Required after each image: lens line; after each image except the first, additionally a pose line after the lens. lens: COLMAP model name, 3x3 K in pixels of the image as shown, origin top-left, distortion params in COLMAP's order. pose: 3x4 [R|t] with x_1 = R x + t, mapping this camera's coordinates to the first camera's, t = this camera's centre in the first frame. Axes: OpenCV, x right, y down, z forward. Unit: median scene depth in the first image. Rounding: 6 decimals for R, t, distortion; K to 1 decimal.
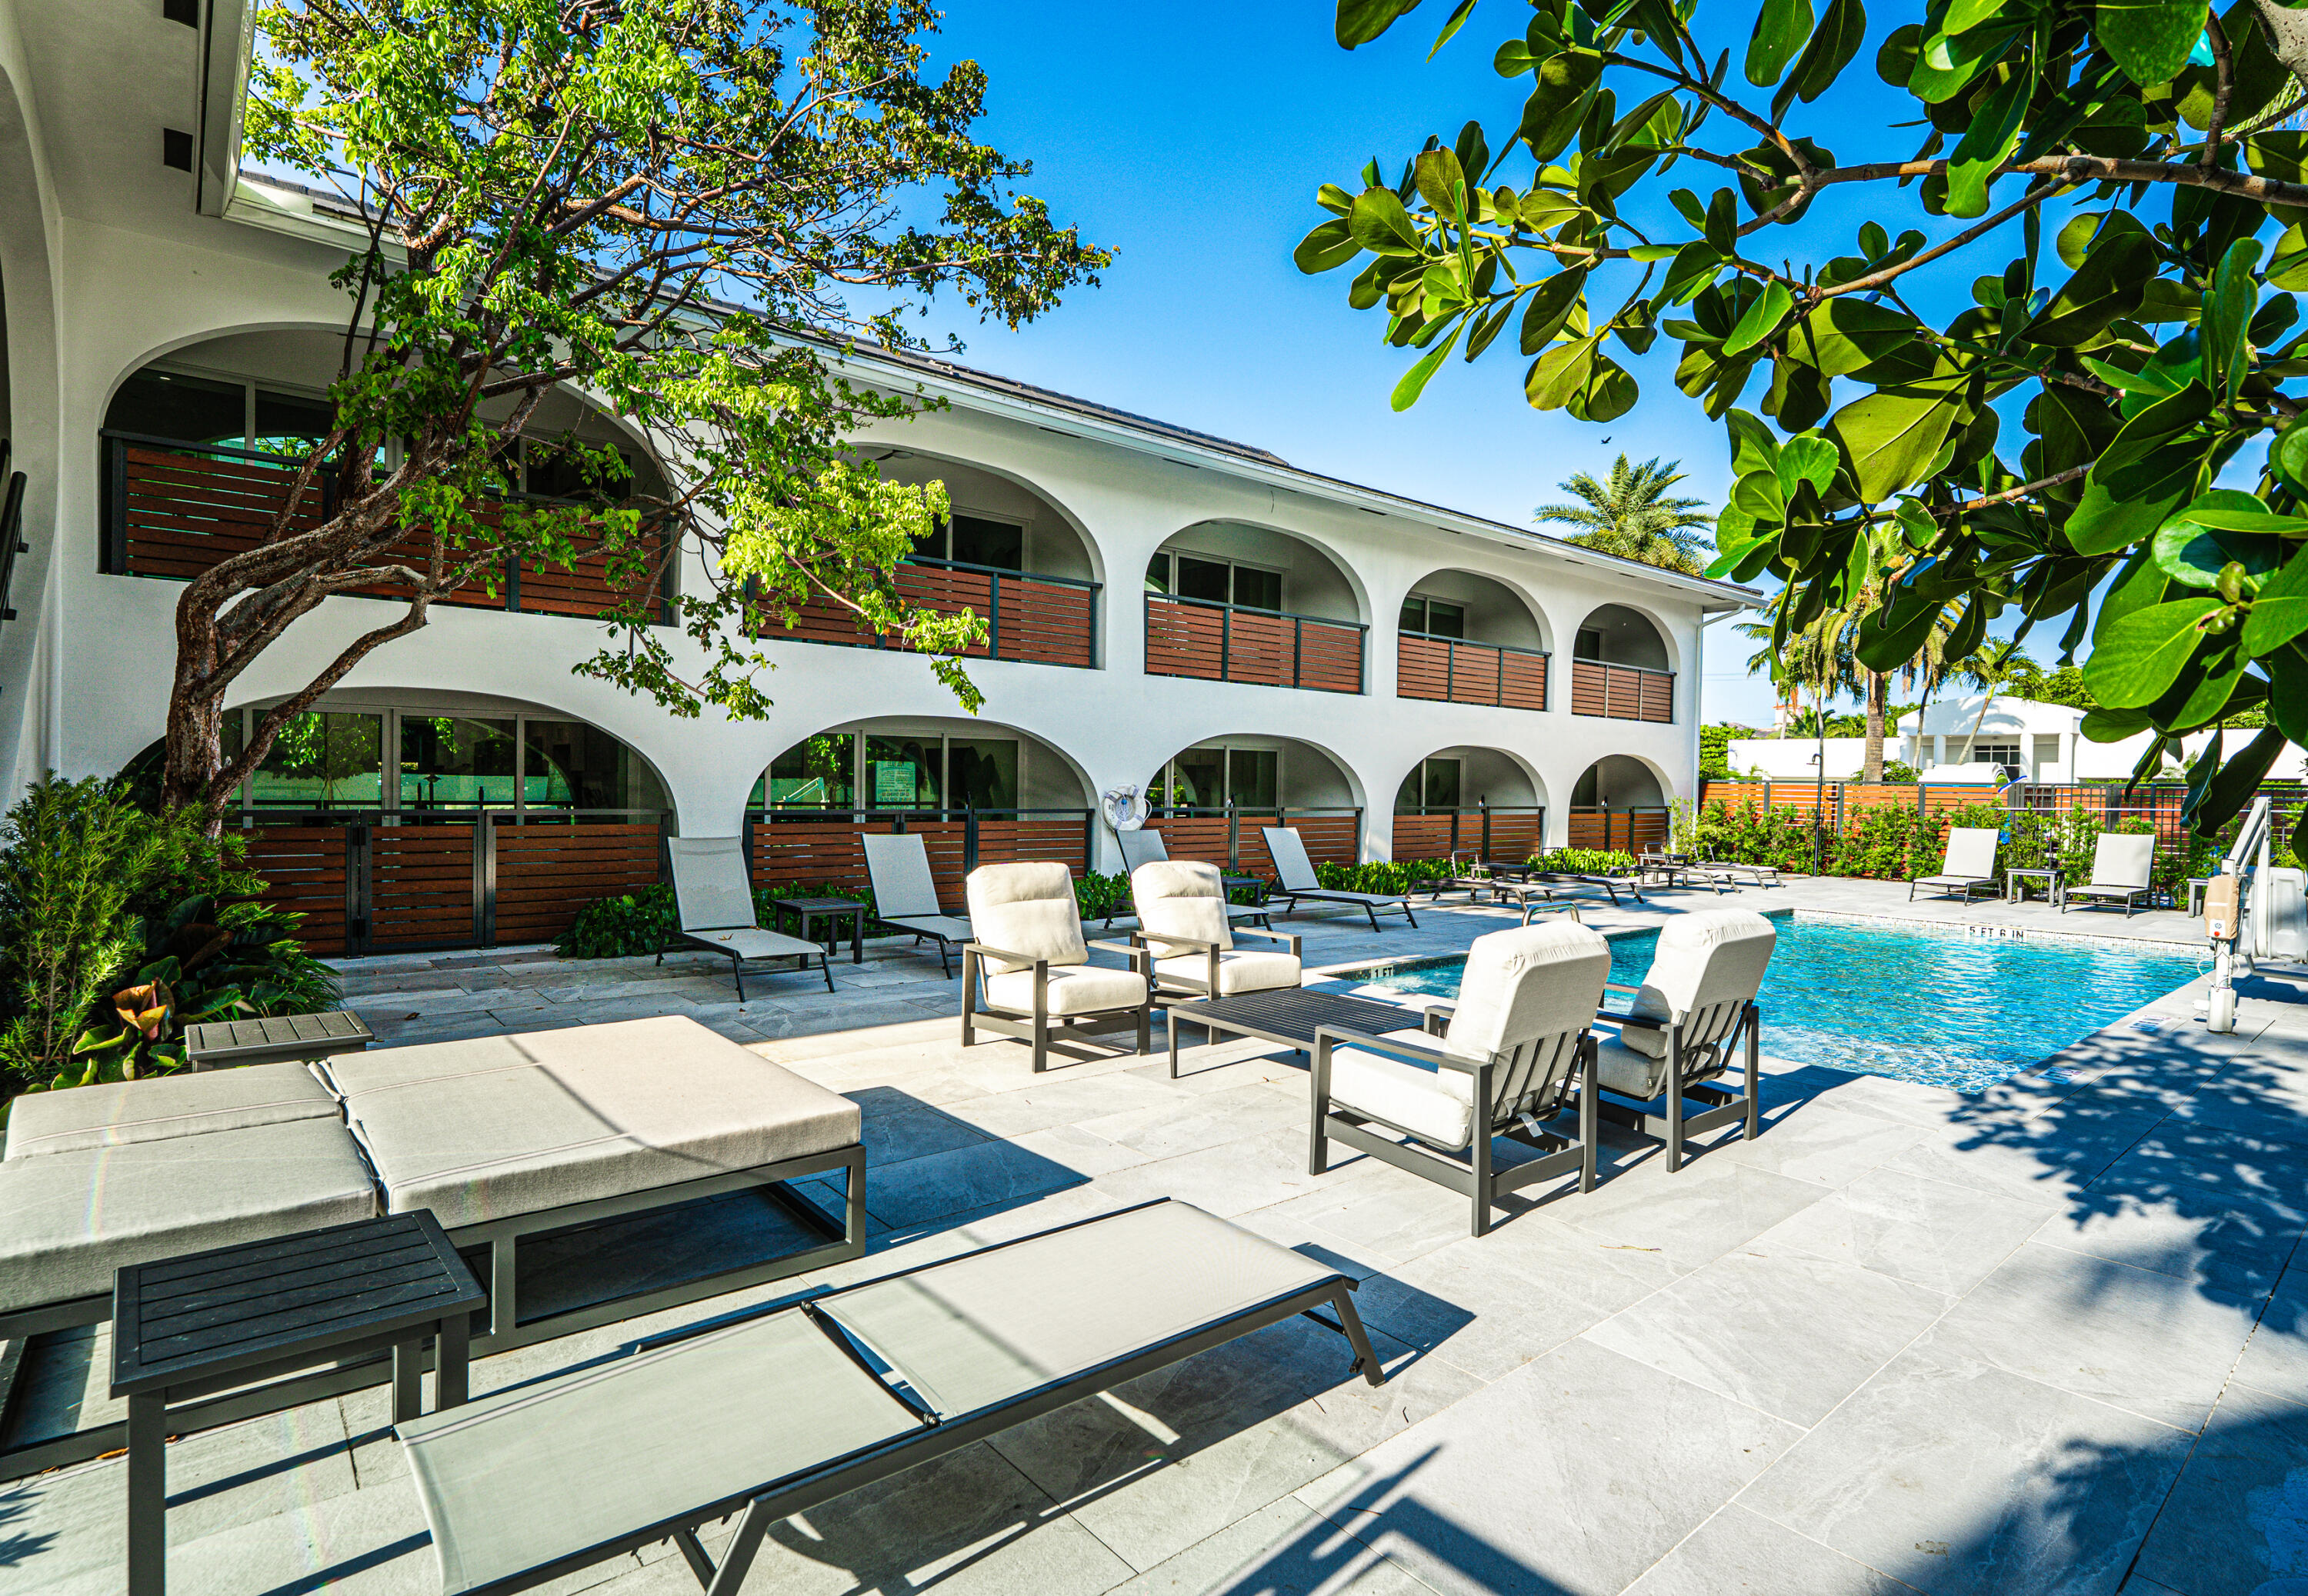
lens RADIAL K [[1155.1, 0, 1149.4], [0, 1155.1, 800.6], [0, 0, 1]] dist [-0.018686, -0.000668]
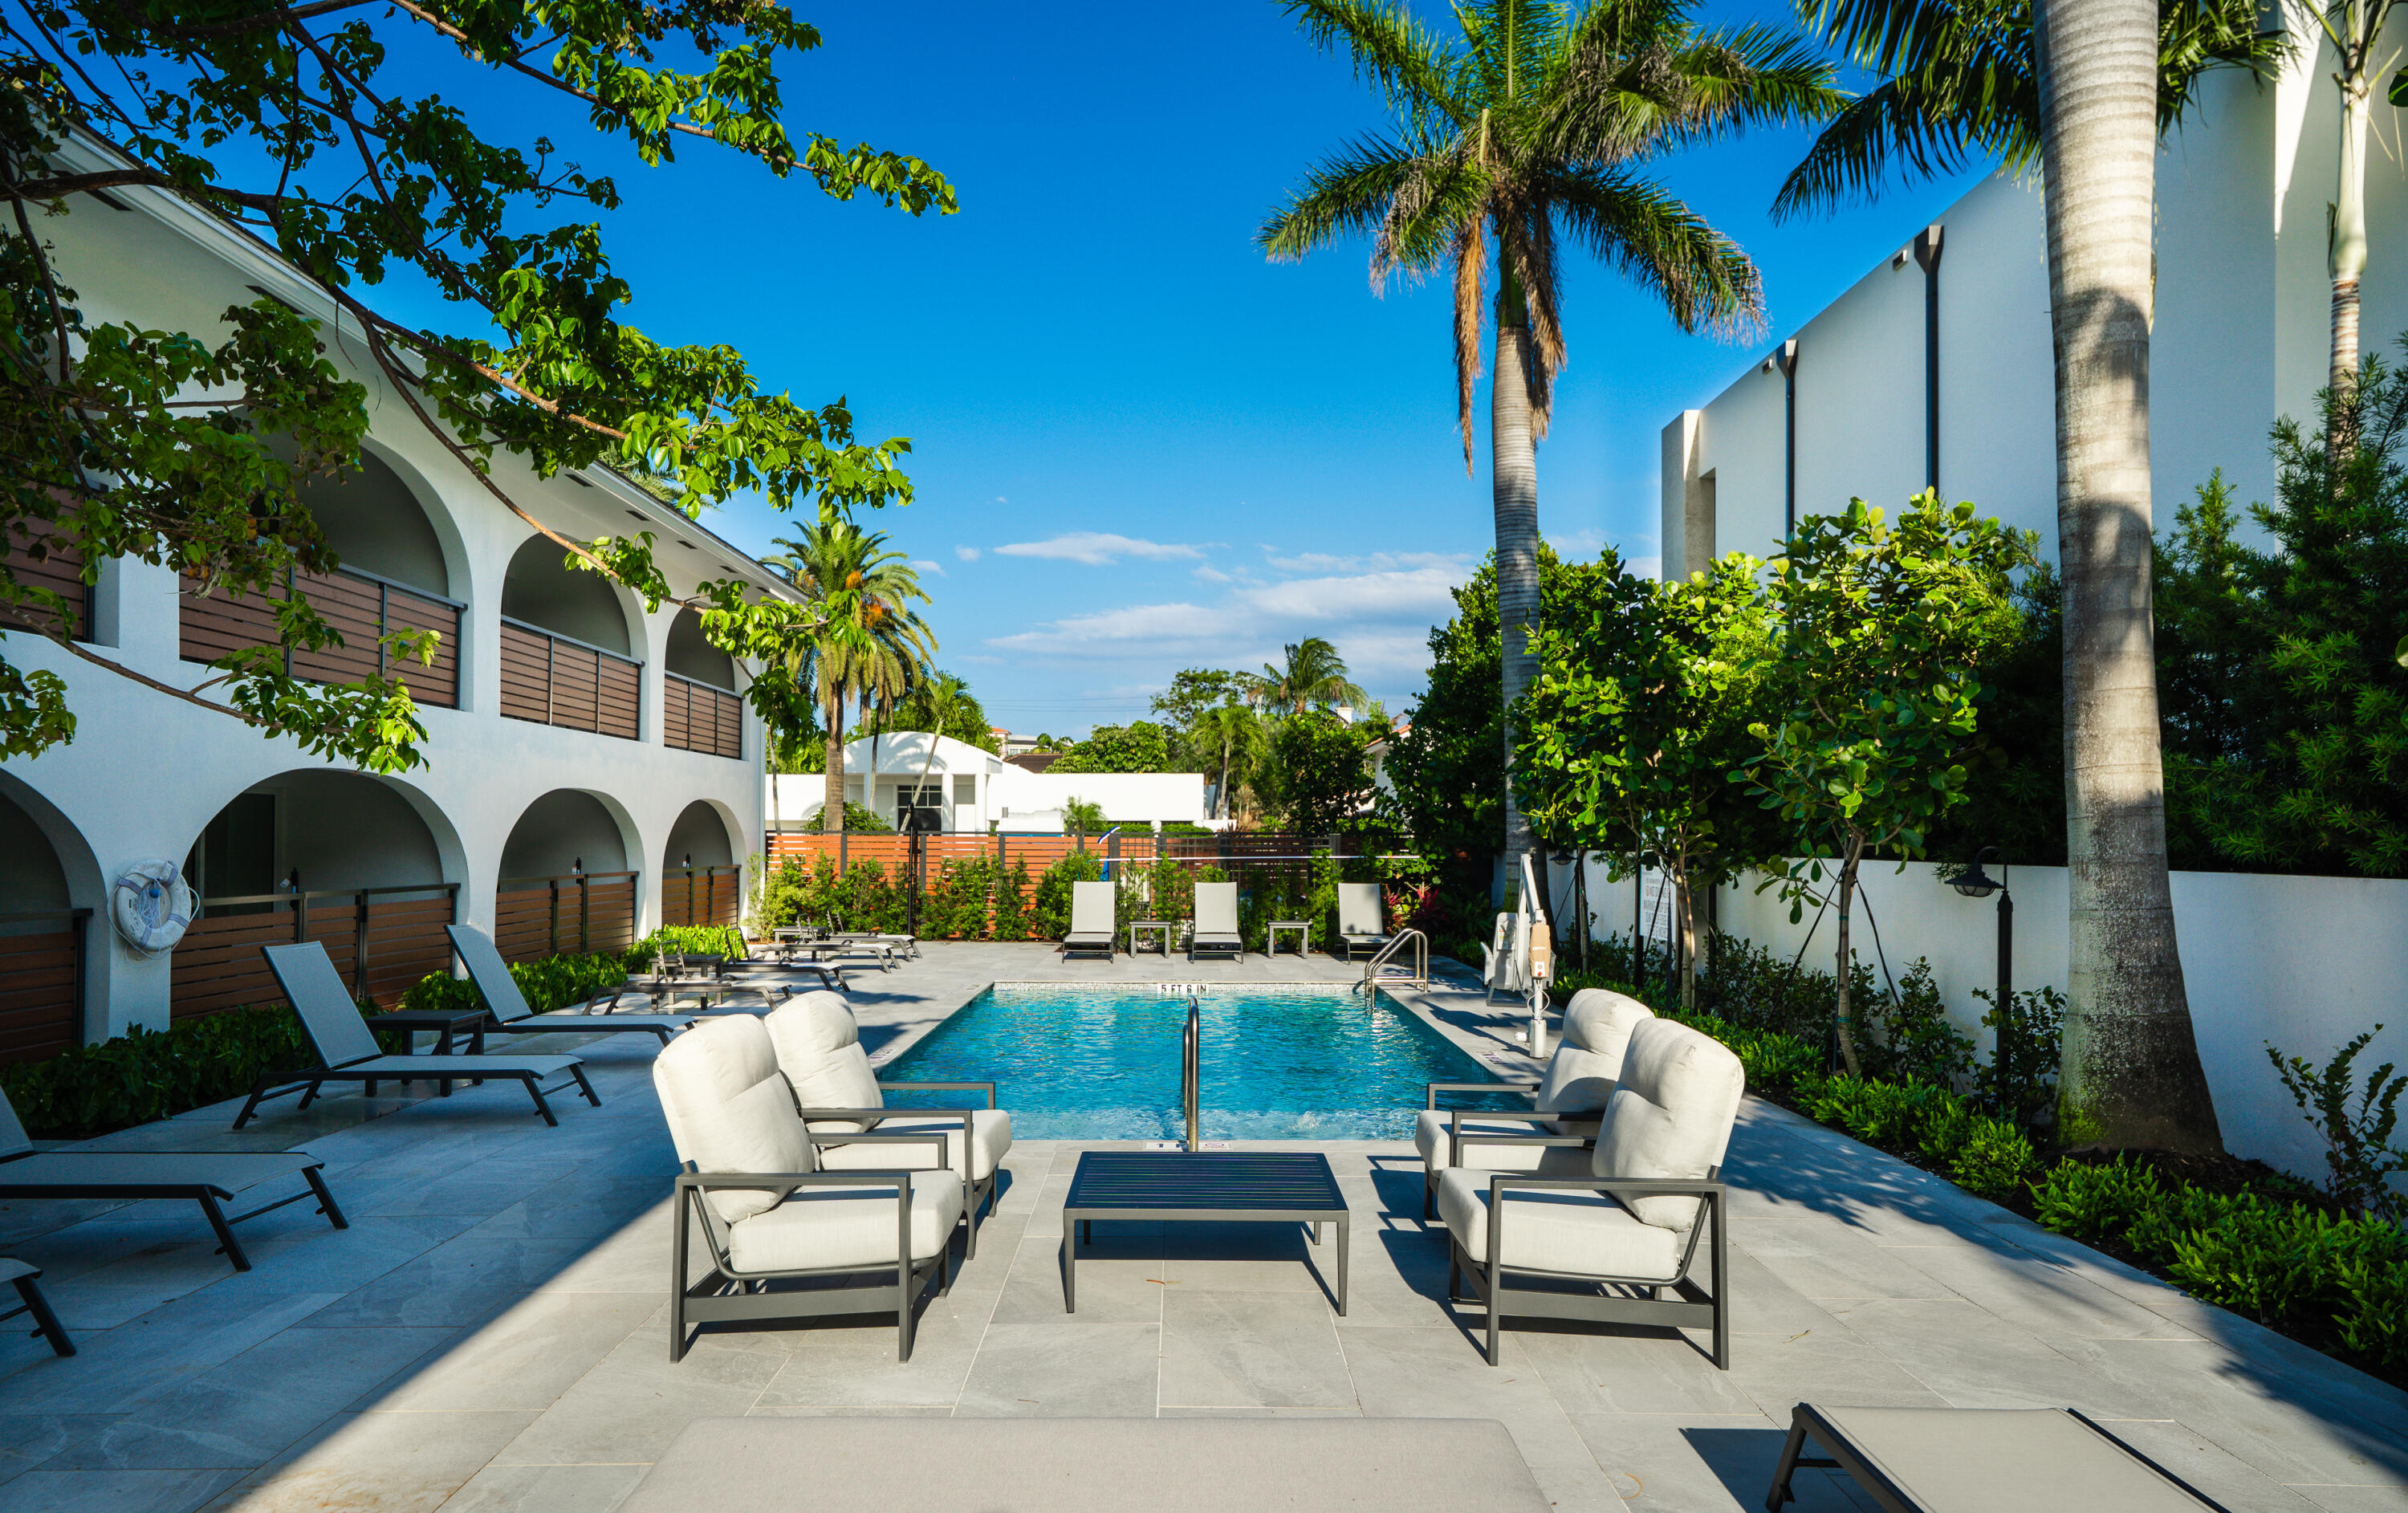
lens RADIAL K [[1544.6, 0, 1183.9], [0, 1544.6, 767.2], [0, 0, 1]] dist [0.012909, 0.001127]
pose [[0.624356, 0.022404, 0.780819, -0.290488], [0.017893, 0.998916, -0.042969, -0.017296], [-0.780935, 0.040799, 0.623278, 0.163395]]
